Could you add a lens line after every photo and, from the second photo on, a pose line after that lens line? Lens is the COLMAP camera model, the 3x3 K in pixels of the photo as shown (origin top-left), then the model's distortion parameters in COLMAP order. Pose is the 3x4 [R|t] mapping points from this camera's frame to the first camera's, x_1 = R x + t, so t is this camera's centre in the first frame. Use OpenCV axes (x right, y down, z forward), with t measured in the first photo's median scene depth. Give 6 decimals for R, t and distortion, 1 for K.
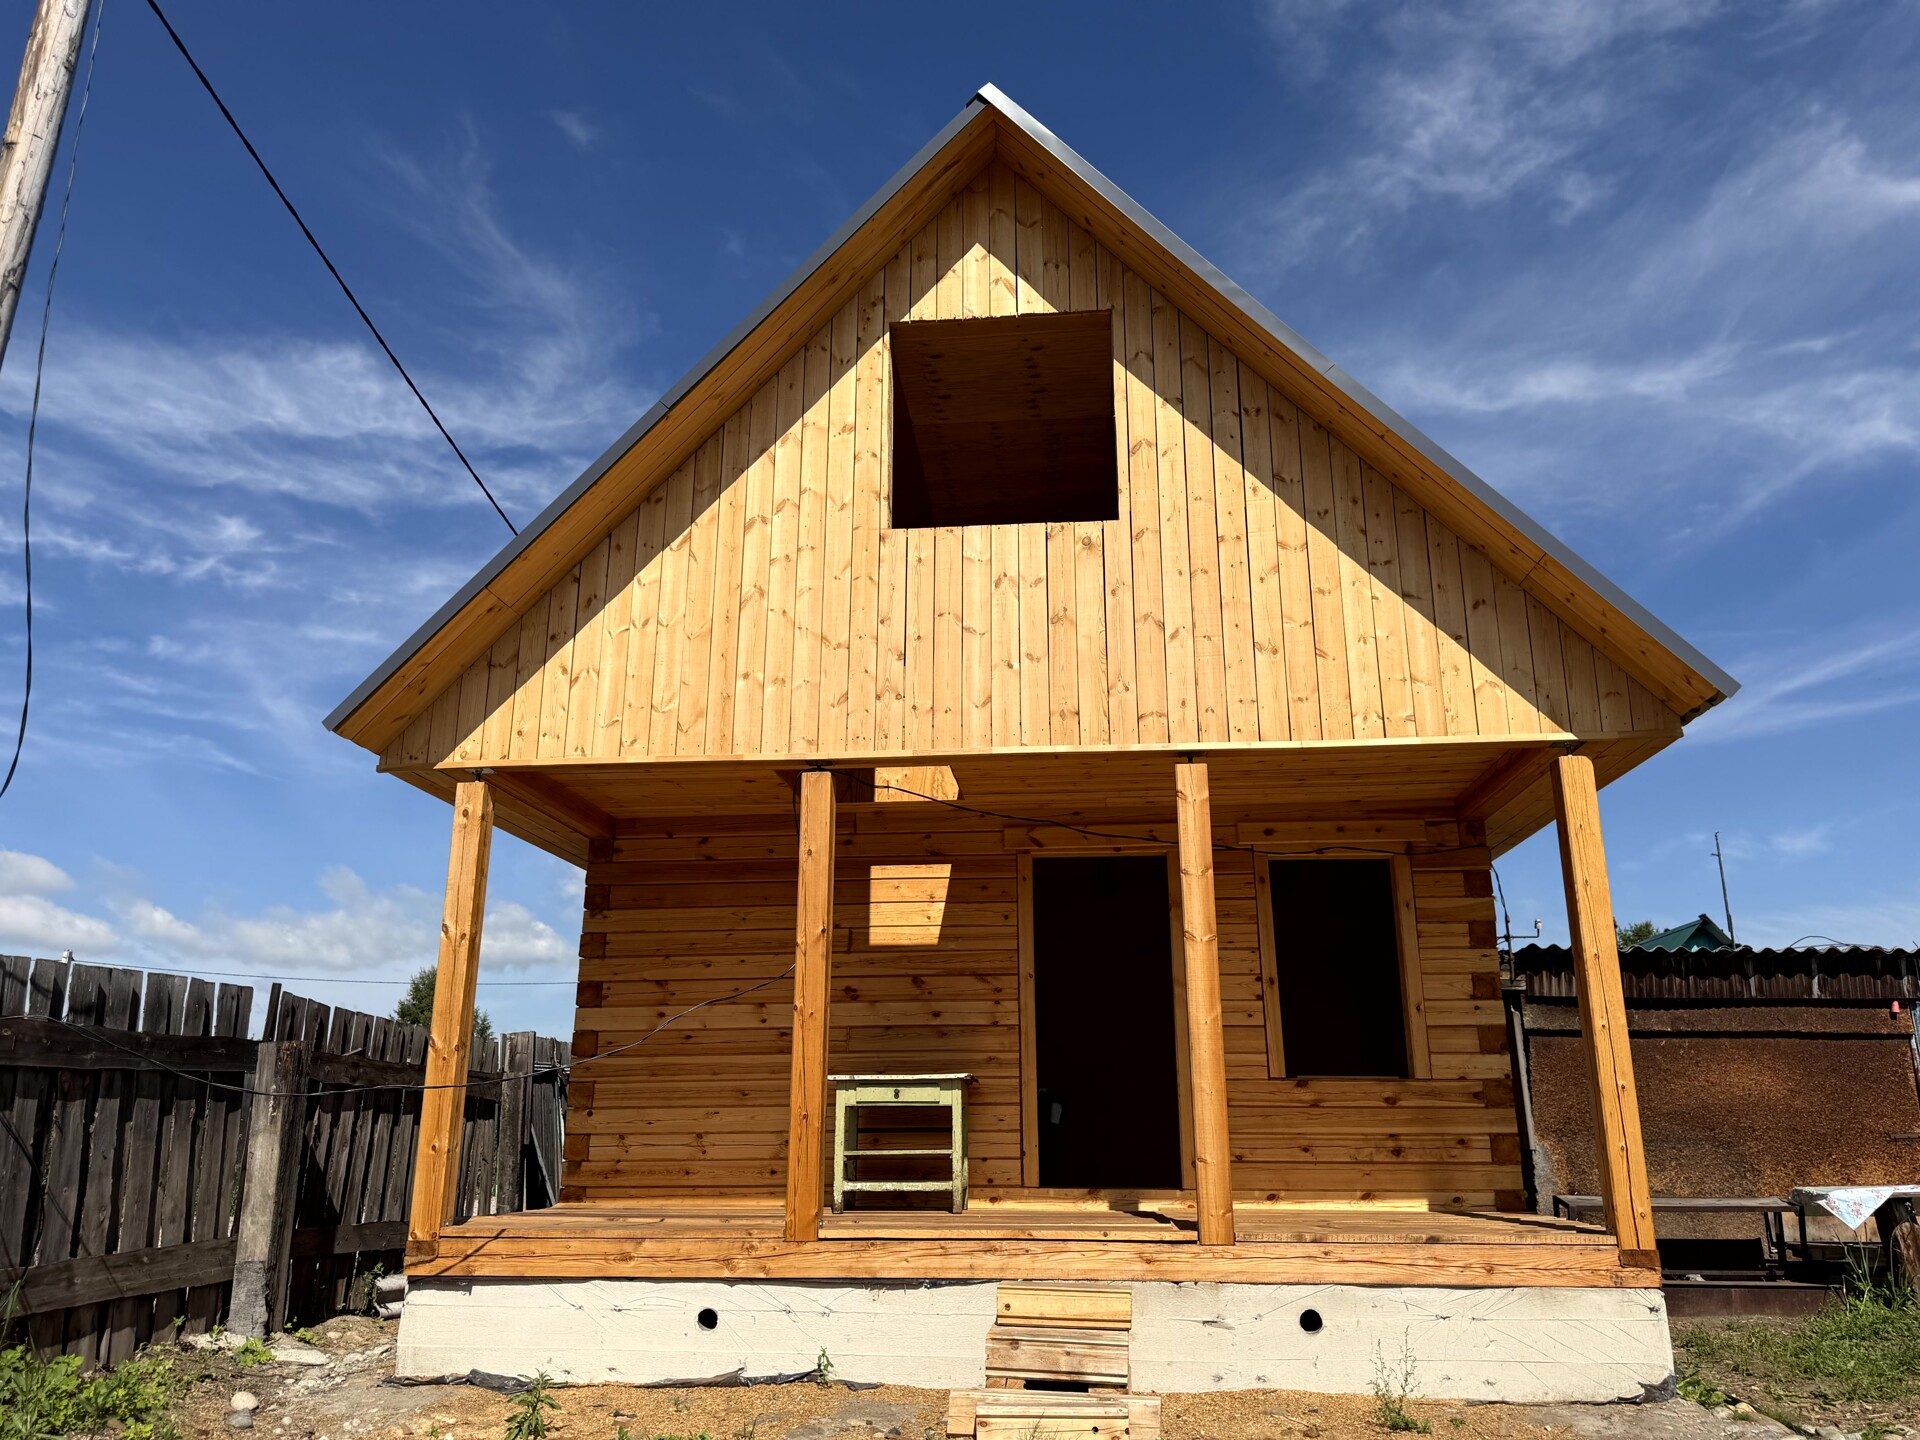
lens RADIAL K [[1344.1, 0, 960.0], [0, 1344.1, 720.0], [0, 0, 1]] dist [0.060093, -0.065236]
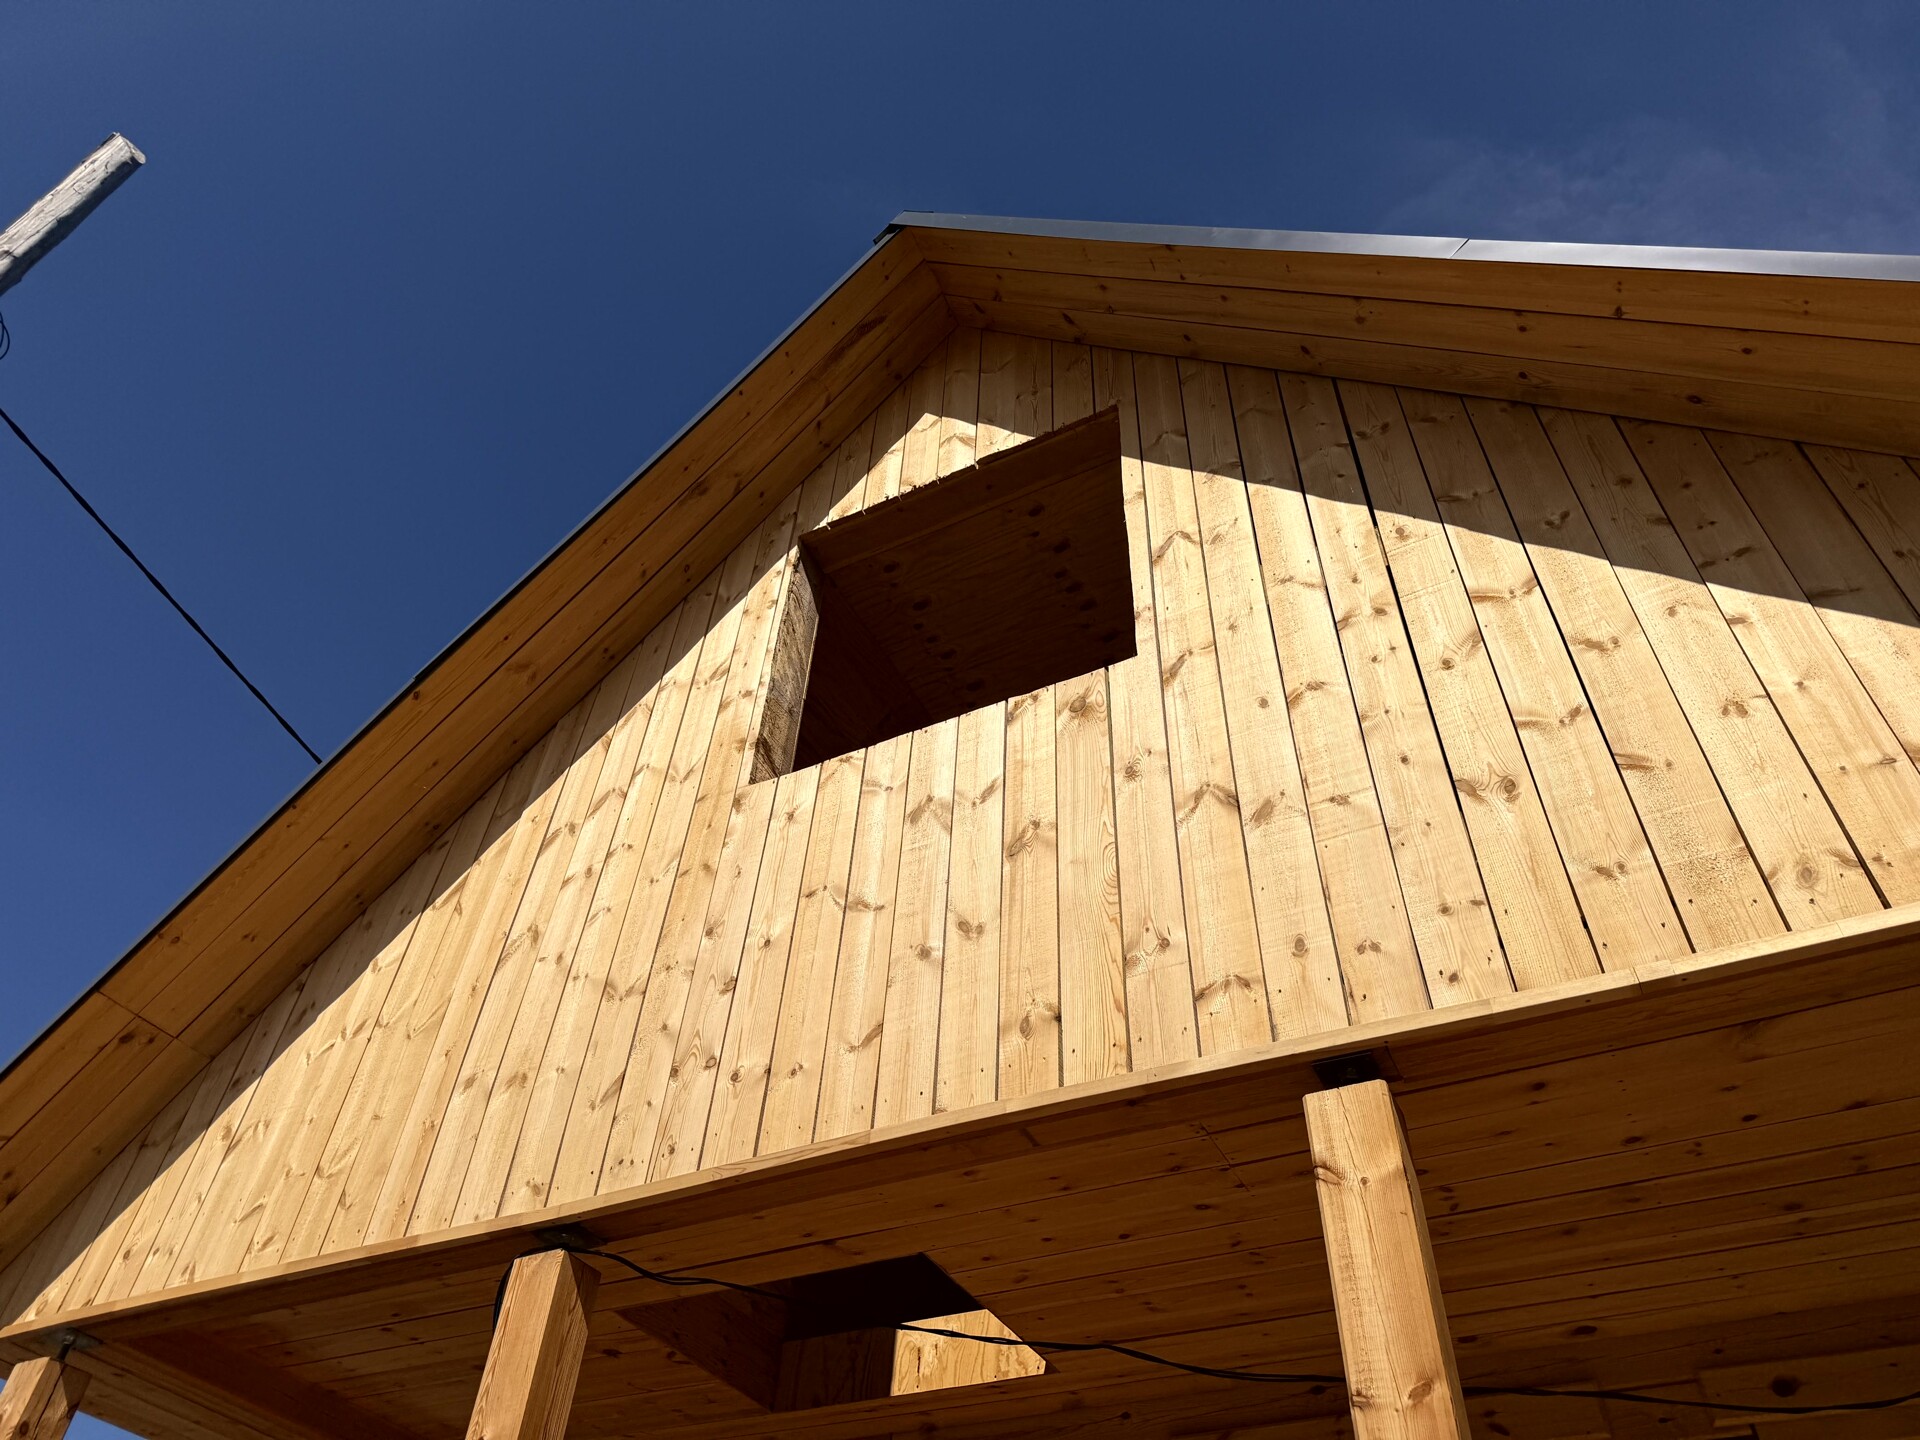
lens RADIAL K [[1344.1, 0, 960.0], [0, 1344.1, 720.0], [0, 0, 1]] dist [0.060093, -0.065236]
pose [[0.924541, -0.244012, -0.292715, 0.193662], [0.064407, 0.857118, -0.511078, 0.121980], [0.375601, 0.453660, 0.808156, 0.566789]]
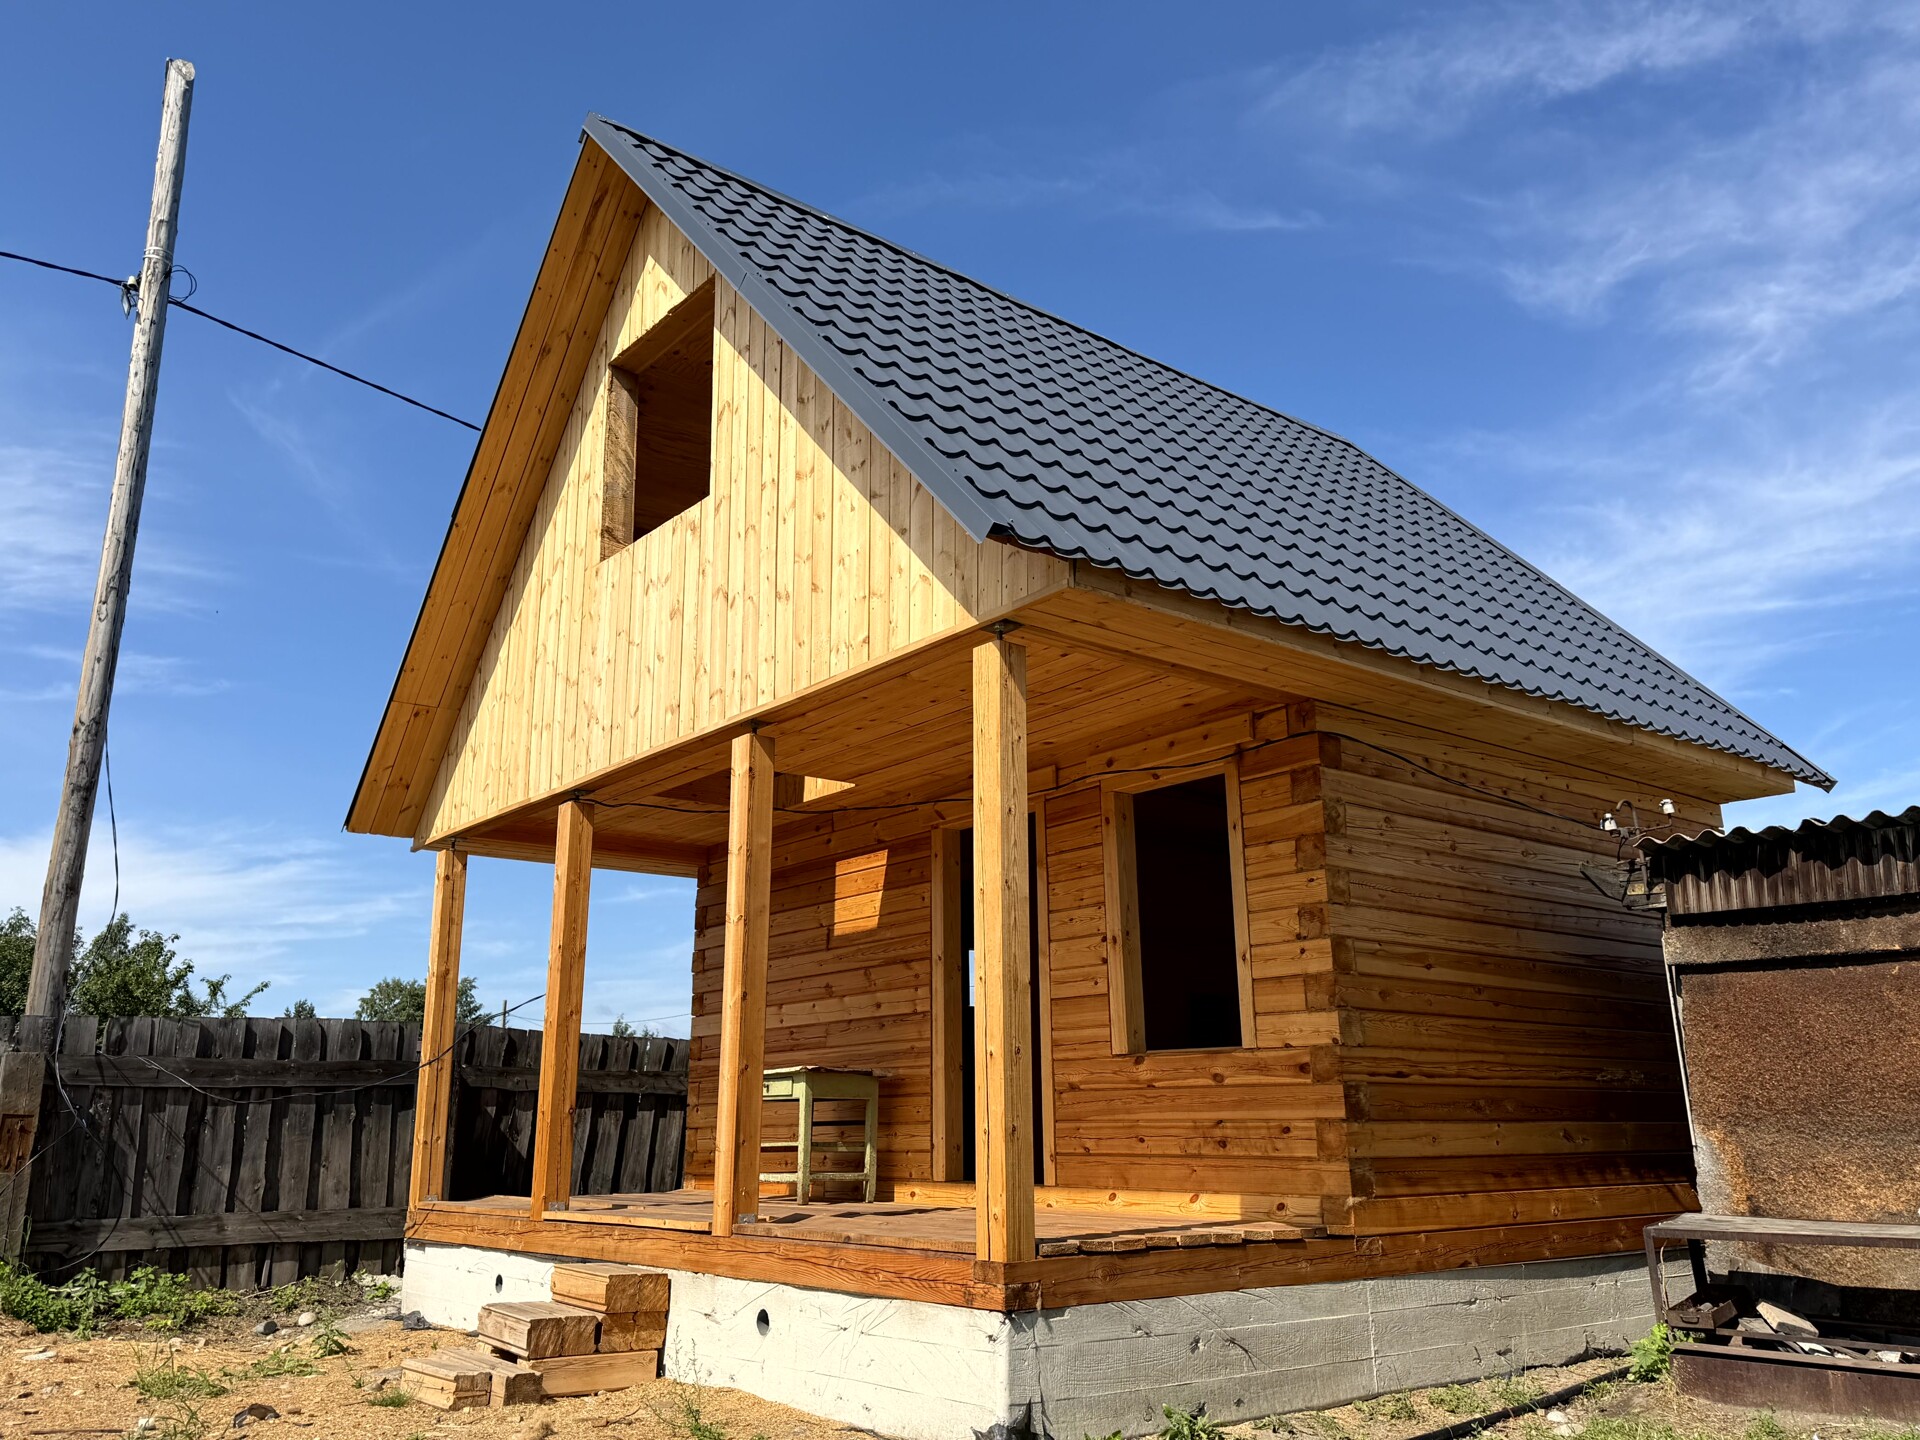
lens RADIAL K [[1541.1, 0, 1003.0], [0, 1541.1, 713.4], [0, 0, 1]] dist [0.100081, -0.165164]
pose [[0.699801, -0.191760, -0.688118, 0.979740], [0.209608, 0.976015, -0.058822, 0.111415], [0.682893, -0.103072, 0.723210, 0.315943]]
